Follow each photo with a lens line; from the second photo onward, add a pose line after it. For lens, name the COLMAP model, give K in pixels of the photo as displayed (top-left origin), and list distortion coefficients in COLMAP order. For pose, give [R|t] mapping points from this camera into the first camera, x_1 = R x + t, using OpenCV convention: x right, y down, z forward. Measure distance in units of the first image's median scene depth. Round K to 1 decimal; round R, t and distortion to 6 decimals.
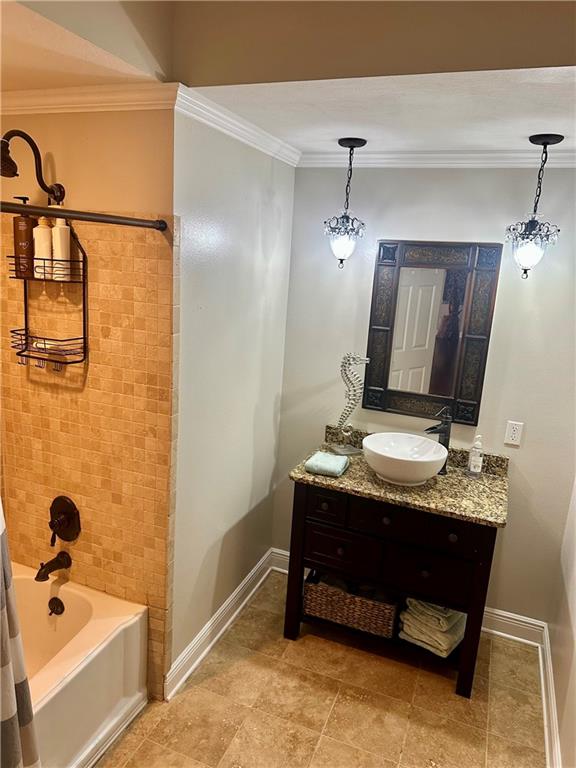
lens RADIAL K [[540.4, 0, 287.5], [0, 540.4, 384.1], [0, 0, 1]] dist [0.037202, -0.033616]
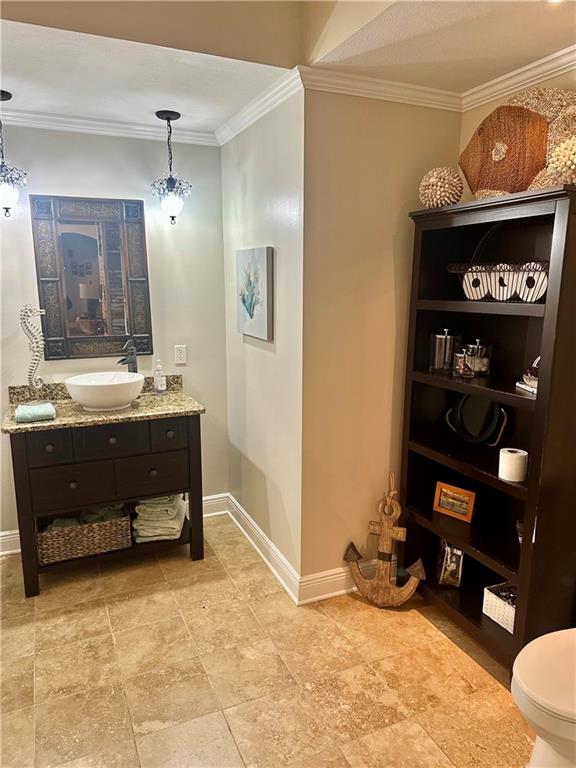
lens RADIAL K [[540.4, 0, 292.7], [0, 540.4, 386.2], [0, 0, 1]] dist [0.037202, -0.033616]
pose [[0.690714, -0.199974, 0.694928, -0.306311], [0.201349, 0.976183, 0.080781, 0.119806], [-0.694531, 0.084127, 0.714528, -0.074948]]
